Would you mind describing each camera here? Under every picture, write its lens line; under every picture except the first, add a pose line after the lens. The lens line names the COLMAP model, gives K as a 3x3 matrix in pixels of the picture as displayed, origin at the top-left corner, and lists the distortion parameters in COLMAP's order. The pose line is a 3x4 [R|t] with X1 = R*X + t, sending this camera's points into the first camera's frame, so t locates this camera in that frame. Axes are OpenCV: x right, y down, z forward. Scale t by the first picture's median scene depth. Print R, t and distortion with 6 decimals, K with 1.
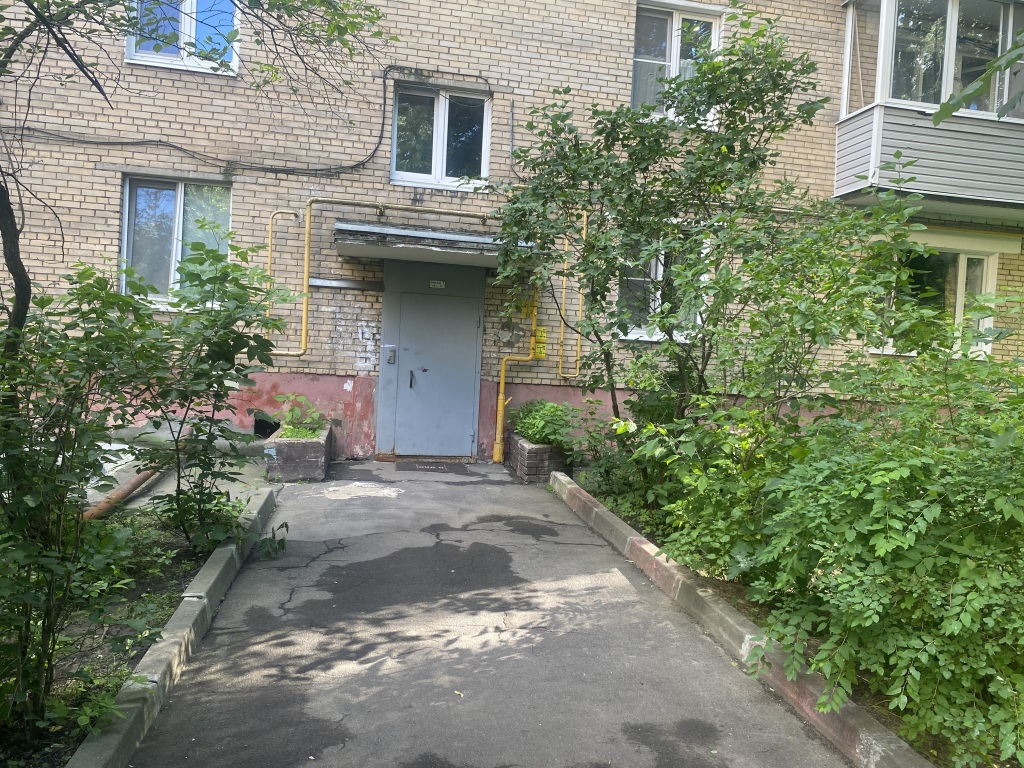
lens RADIAL K [[795.2, 0, 495.1], [0, 795.2, 396.2], [0, 0, 1]] dist [0.057775, -0.132625]
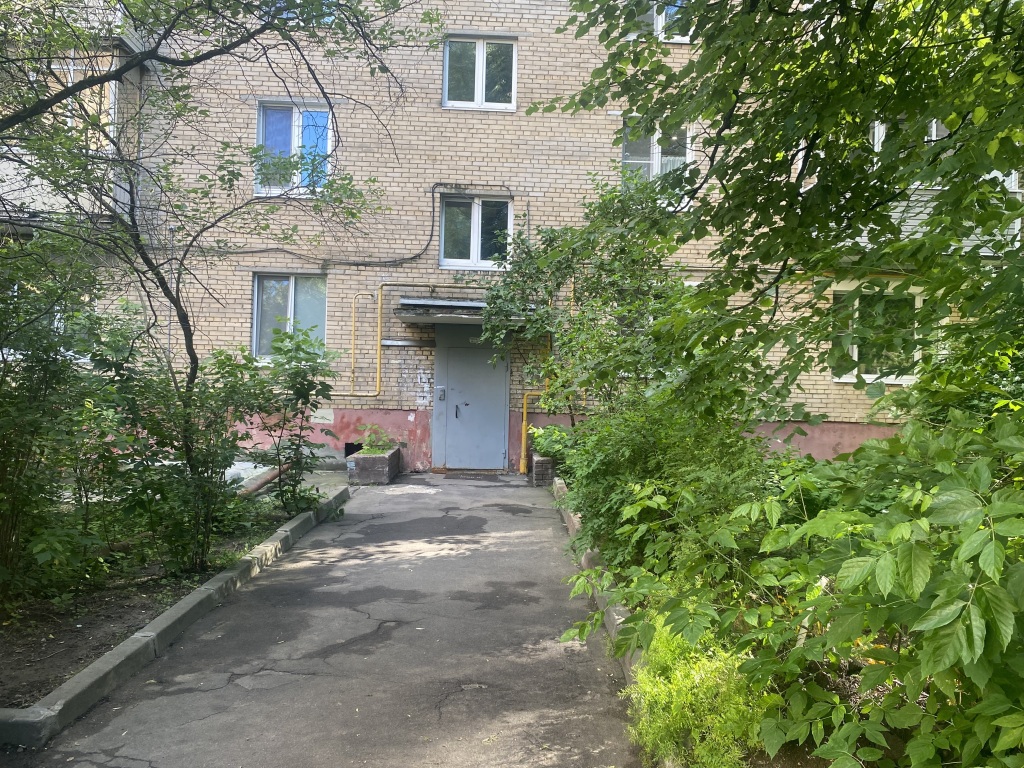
lens RADIAL K [[795.2, 0, 495.1], [0, 795.2, 396.2], [0, 0, 1]] dist [0.057775, -0.132625]
pose [[0.986787, -0.029766, -0.159268, 0.174082], [0.021276, 0.998274, -0.054746, 0.027843], [0.160622, 0.050634, 0.985716, -0.313143]]
